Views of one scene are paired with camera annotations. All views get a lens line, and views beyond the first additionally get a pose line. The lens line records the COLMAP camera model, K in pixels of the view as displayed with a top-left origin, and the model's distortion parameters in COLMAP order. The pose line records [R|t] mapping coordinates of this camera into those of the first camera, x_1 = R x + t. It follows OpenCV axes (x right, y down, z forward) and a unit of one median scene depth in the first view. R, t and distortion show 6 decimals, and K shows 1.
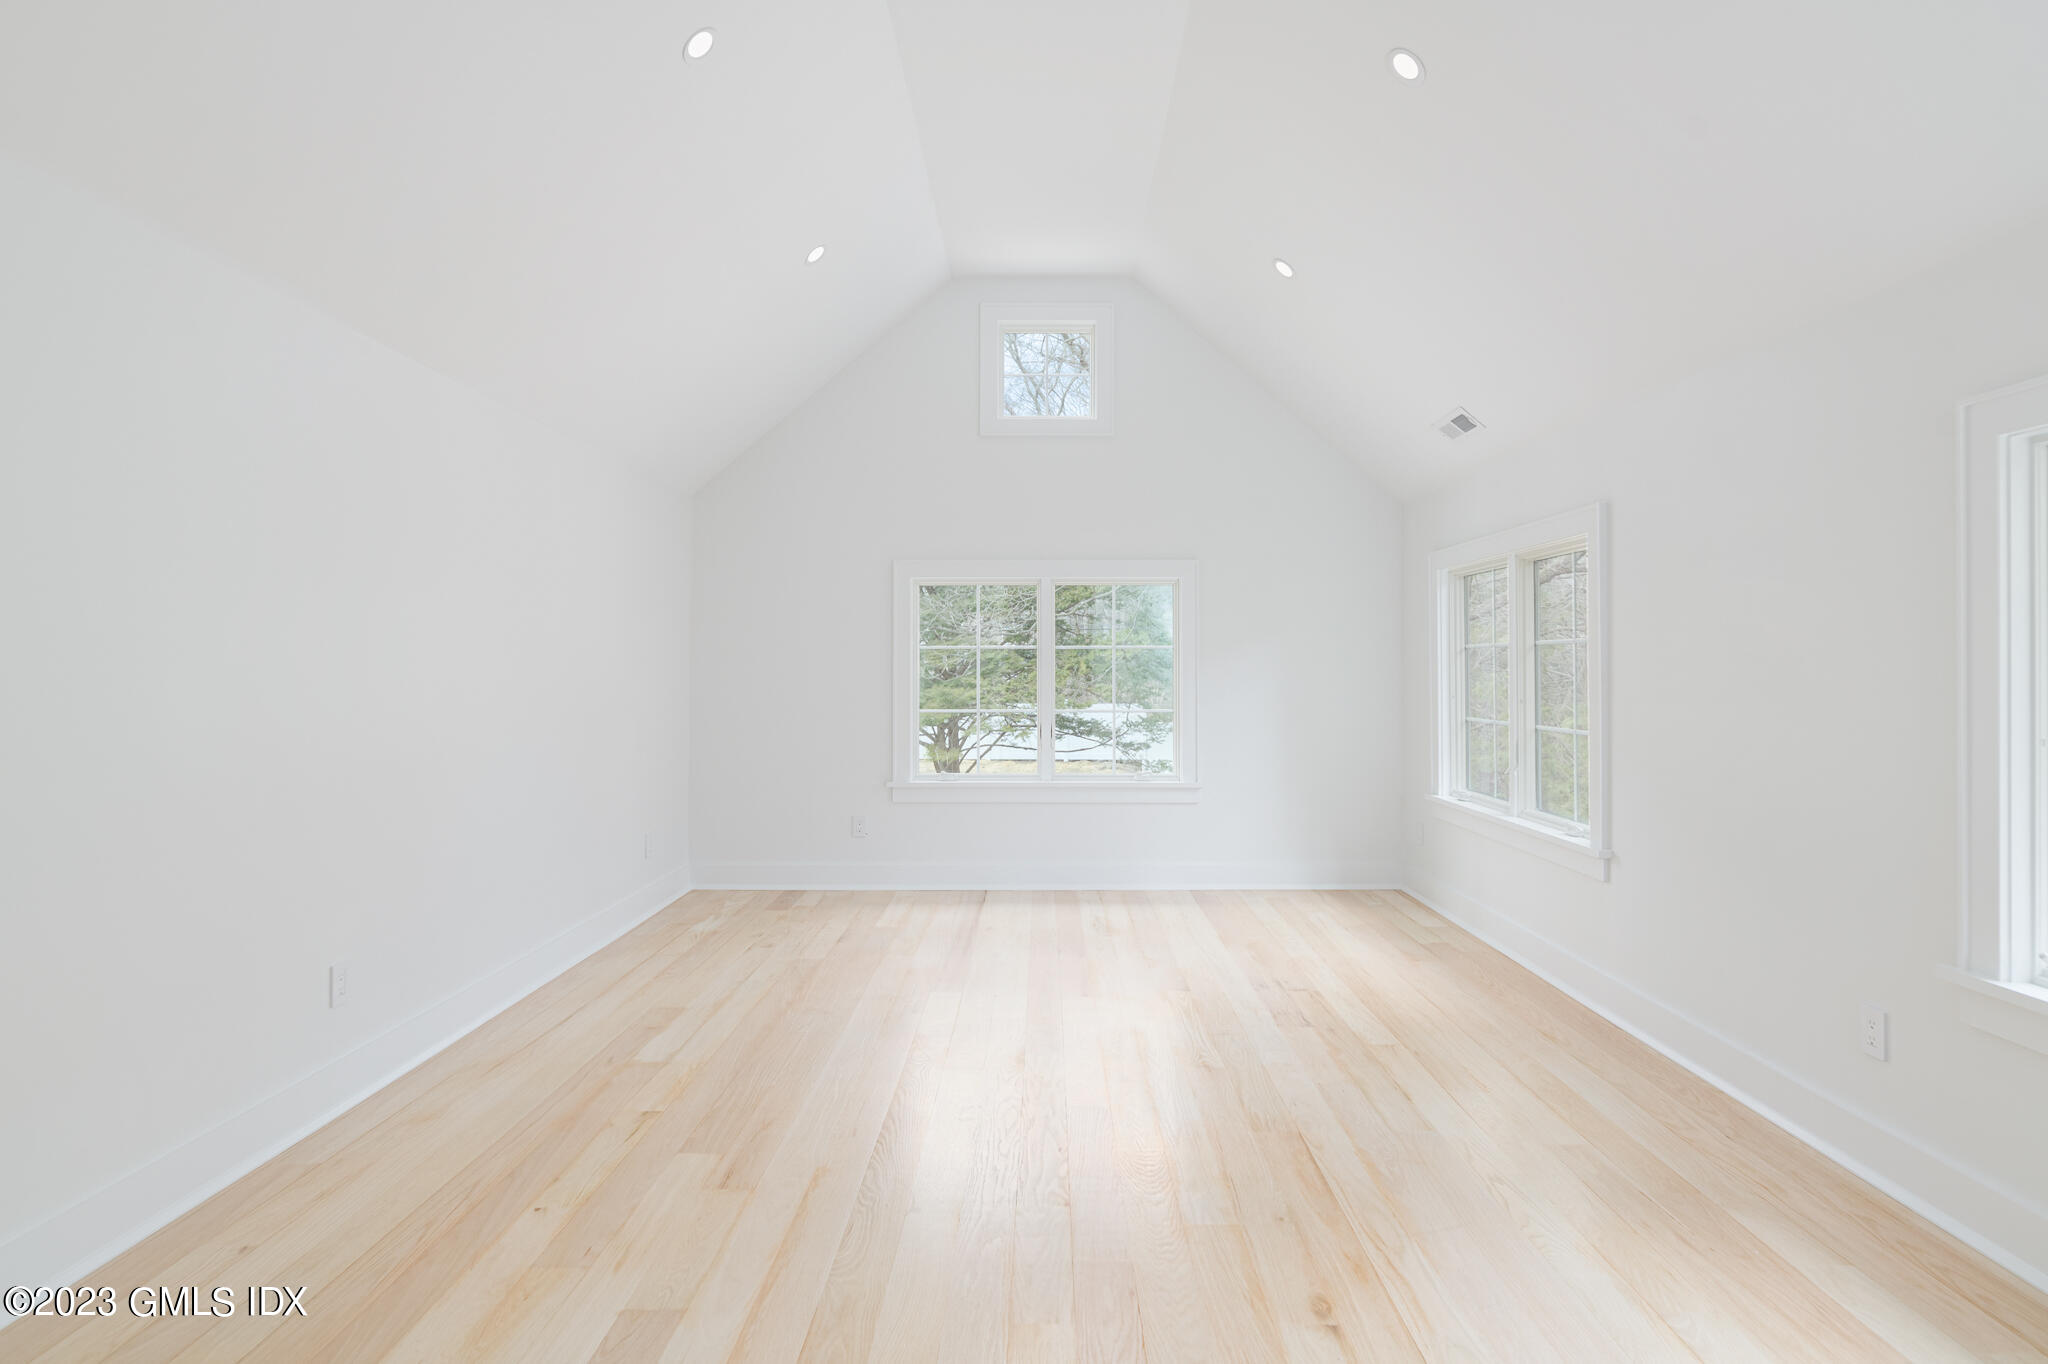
lens RADIAL K [[1064.3, 0, 1027.9], [0, 1064.3, 680.3], [0, 0, 1]] dist [0.000382, -0.001324]
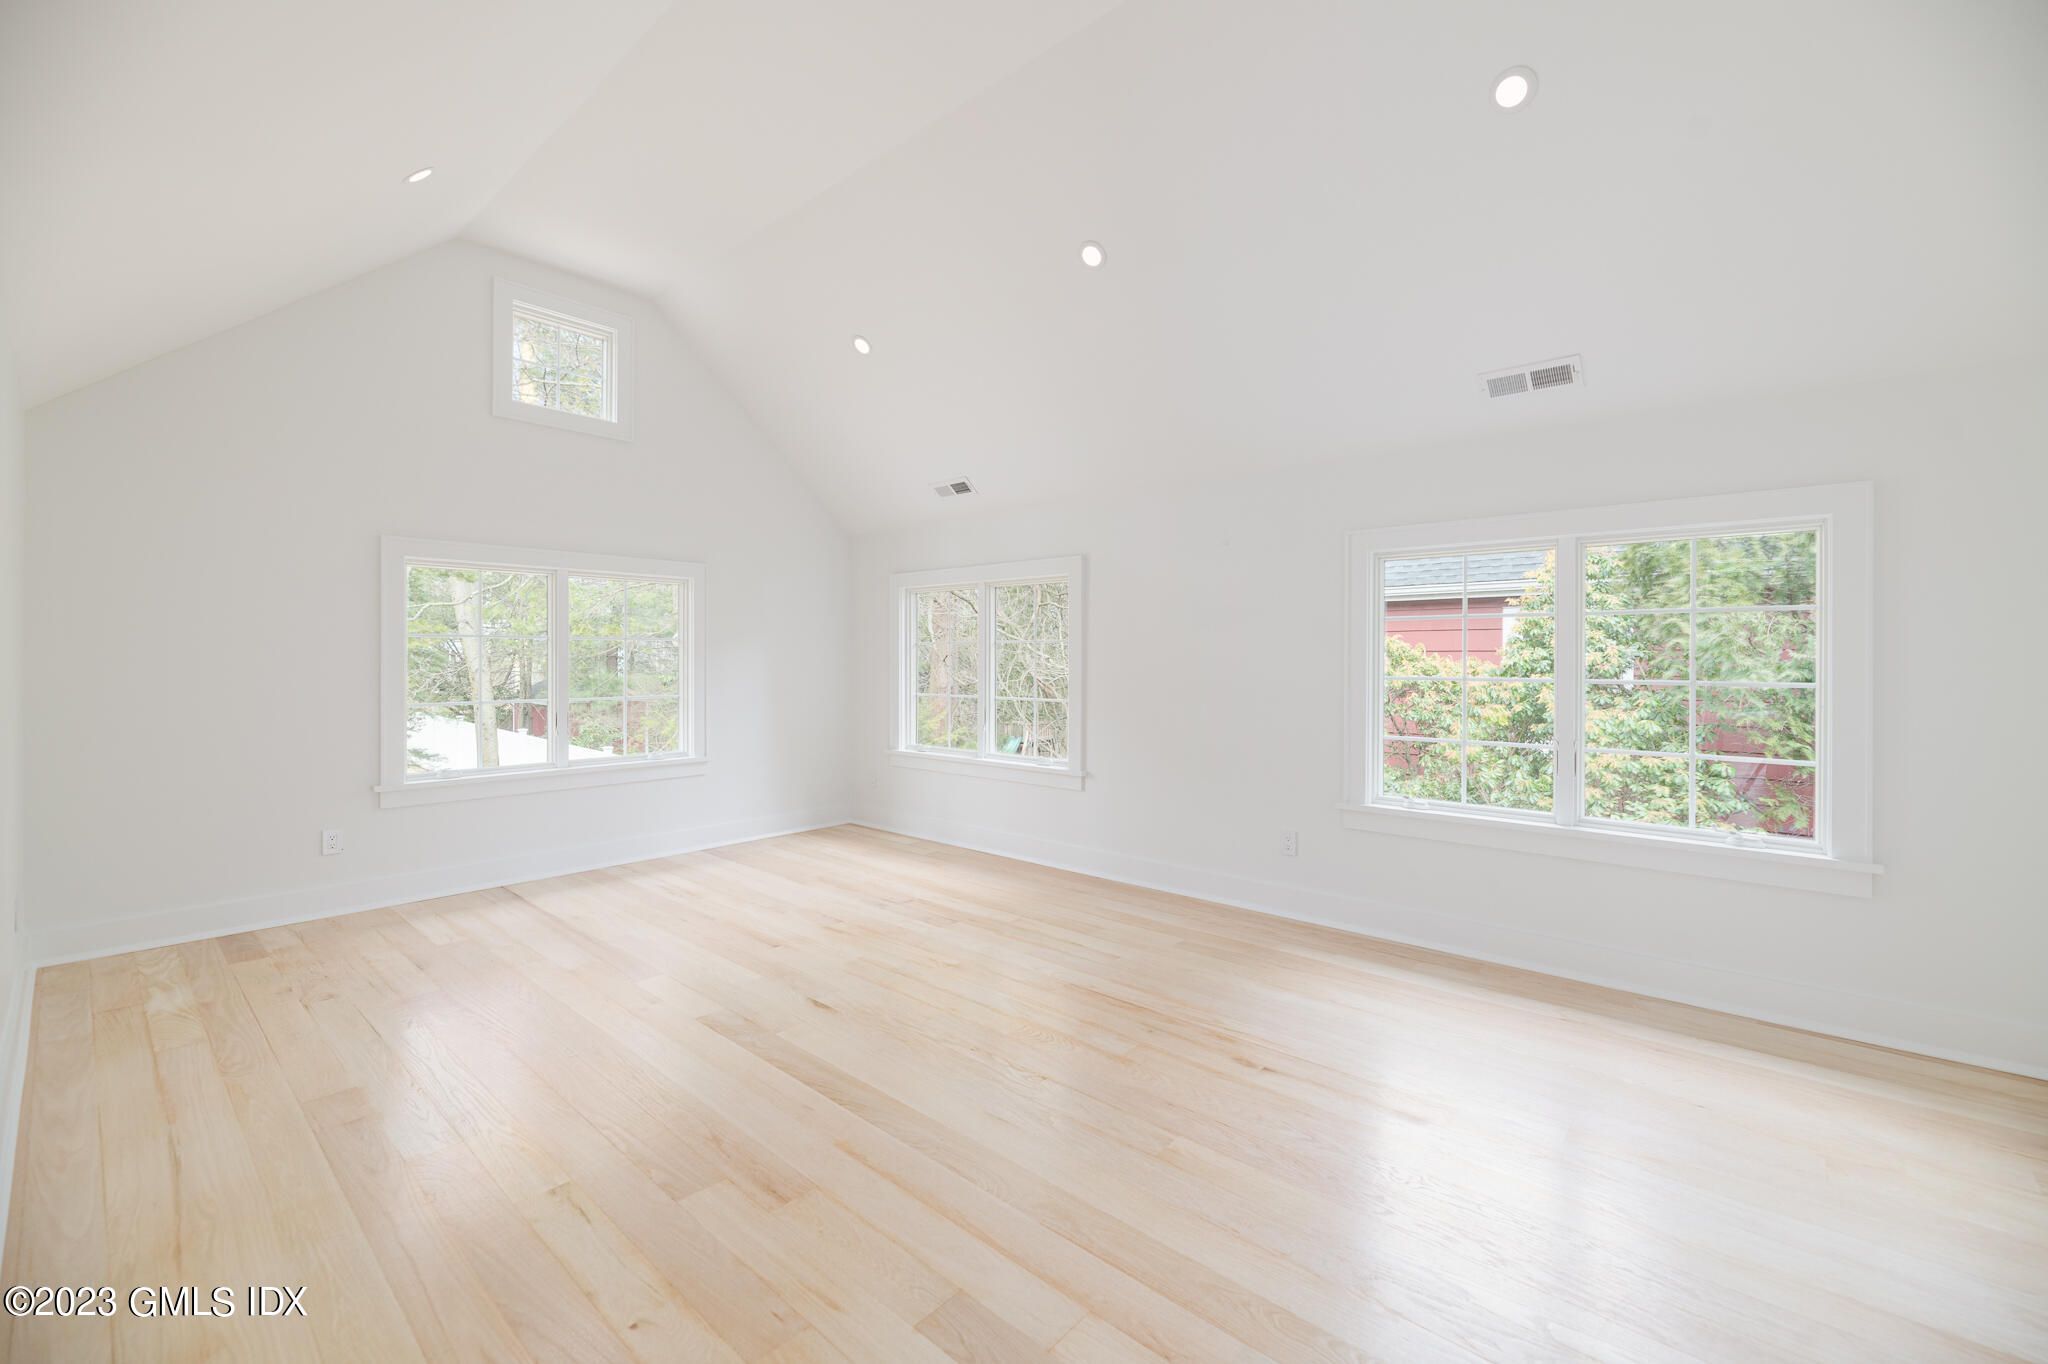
lens RADIAL K [[831.8, 0, 1024.4], [0, 831.8, 679.3], [0, 0, 1]] dist [-0.006403, -0.000522]
pose [[0.663458, -0.018465, 0.747986, -0.460215], [0.006065, 0.999795, 0.019302, -0.005021], [-0.748189, -0.008270, 0.663434, 0.229032]]
